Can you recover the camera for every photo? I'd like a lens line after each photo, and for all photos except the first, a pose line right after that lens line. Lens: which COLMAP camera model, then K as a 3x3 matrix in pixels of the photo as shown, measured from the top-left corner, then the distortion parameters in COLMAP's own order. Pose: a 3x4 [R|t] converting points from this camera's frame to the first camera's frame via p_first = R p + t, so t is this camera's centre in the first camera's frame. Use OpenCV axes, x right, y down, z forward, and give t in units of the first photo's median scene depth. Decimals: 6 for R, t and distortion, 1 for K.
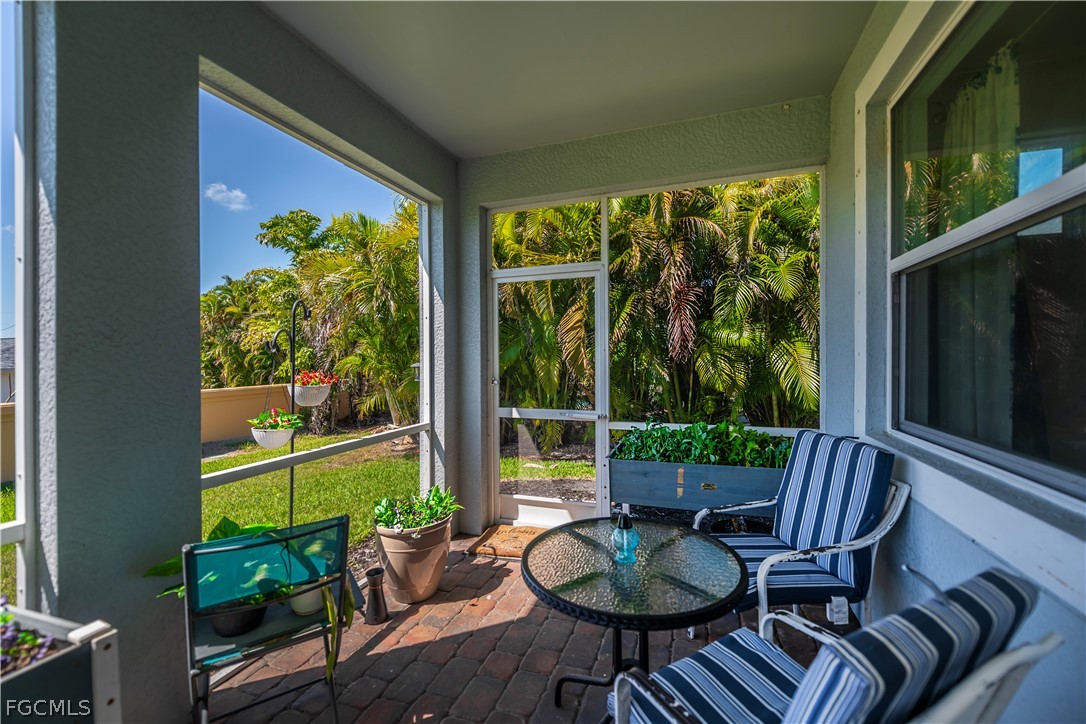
lens RADIAL K [[442.5, 0, 554.3], [0, 442.5, 348.9], [0, 0, 1]] dist [-0.013887, -0.000392]
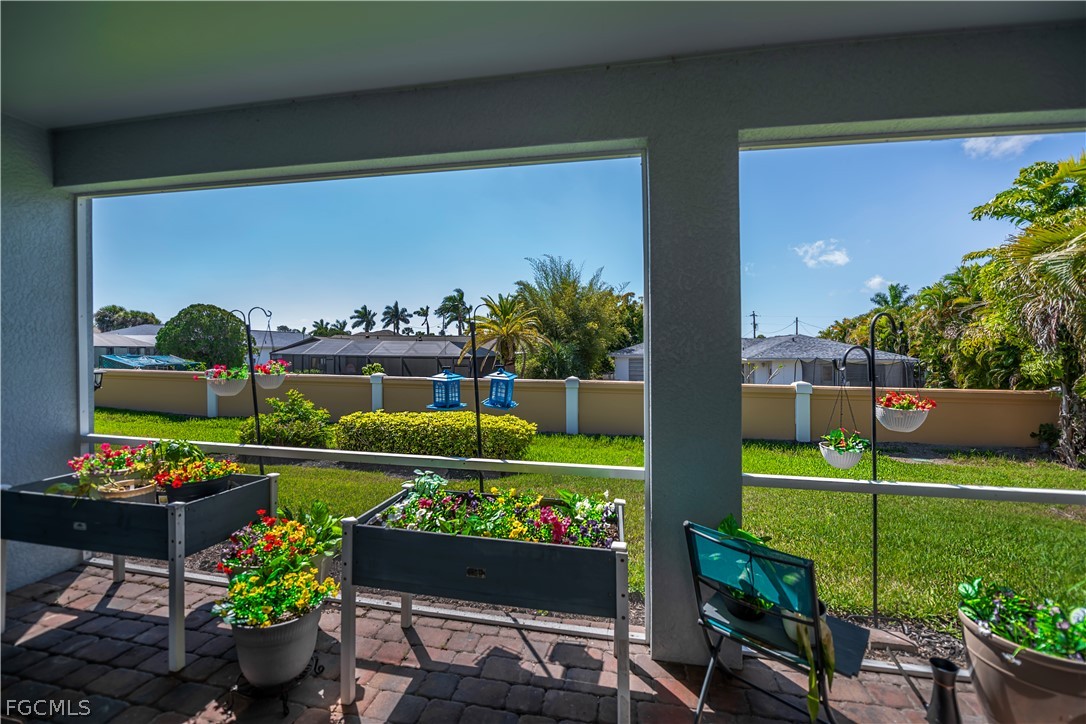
lens RADIAL K [[447.9, 0, 546.3], [0, 447.9, 343.7], [0, 0, 1]] dist [-0.001984, -0.000721]
pose [[0.152118, 0.002310, -0.988360, 0.195307], [0.005687, 0.999979, 0.003213, -0.045810], [0.988346, -0.006110, 0.152102, 0.151723]]
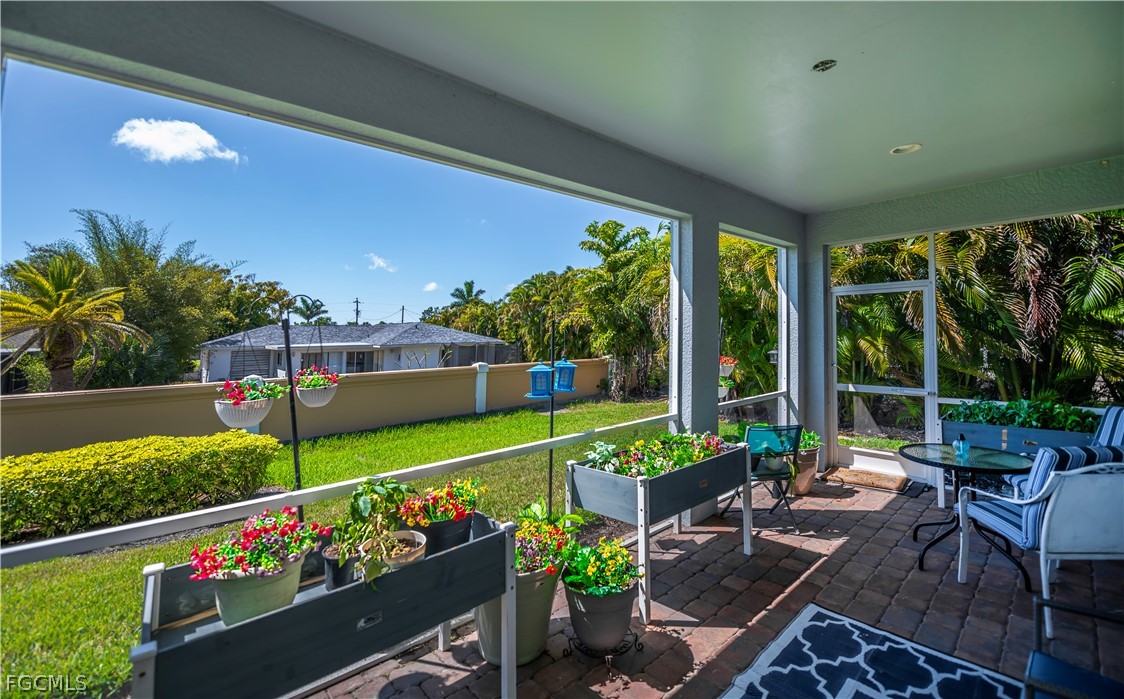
lens RADIAL K [[478.9, 0, 531.8], [0, 478.9, 318.9], [0, 0, 1]] dist [-0.019620, -0.000923]
pose [[0.855353, -0.016944, -0.517768, -0.197222], [0.012868, 0.999852, -0.011462, -0.077741], [0.517886, 0.003142, 0.855444, -0.919172]]
